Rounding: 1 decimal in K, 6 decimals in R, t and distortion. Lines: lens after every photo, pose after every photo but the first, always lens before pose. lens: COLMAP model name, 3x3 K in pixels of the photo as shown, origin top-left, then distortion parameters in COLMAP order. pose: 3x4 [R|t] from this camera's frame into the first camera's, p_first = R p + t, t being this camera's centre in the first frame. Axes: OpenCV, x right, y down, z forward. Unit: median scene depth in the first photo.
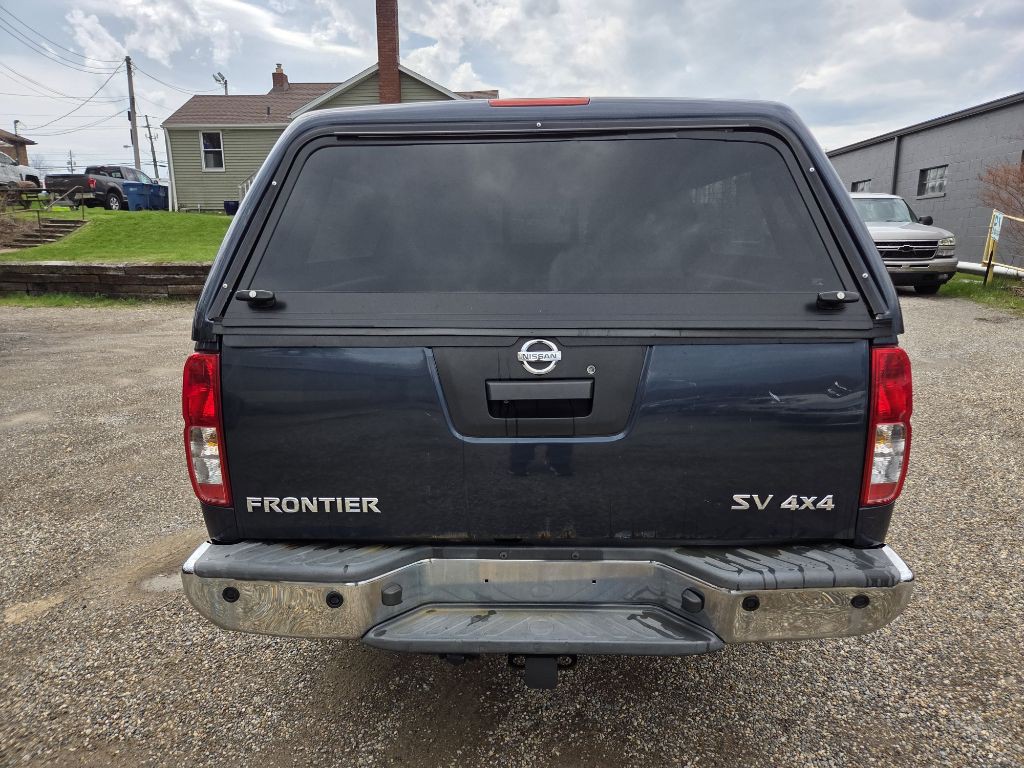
lens RADIAL K [[682.7, 0, 503.9], [0, 682.7, 379.2], [0, 0, 1]] dist [0.064232, -0.047804]
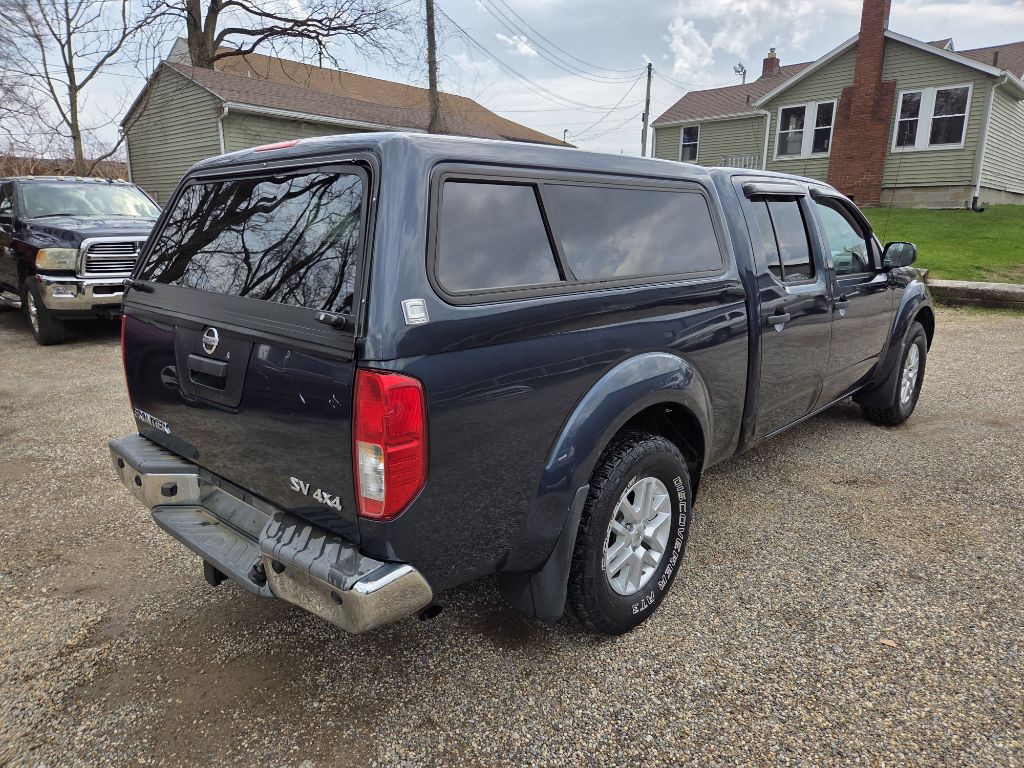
lens RADIAL K [[687.1, 0, 505.5], [0, 687.1, 380.9], [0, 0, 1]] dist [0.023854, -0.003573]
pose [[0.753907, 0.152647, -0.639001, 1.075224], [-0.138828, 0.987685, 0.072150, -0.104982], [0.642145, 0.034316, 0.765815, 0.259456]]
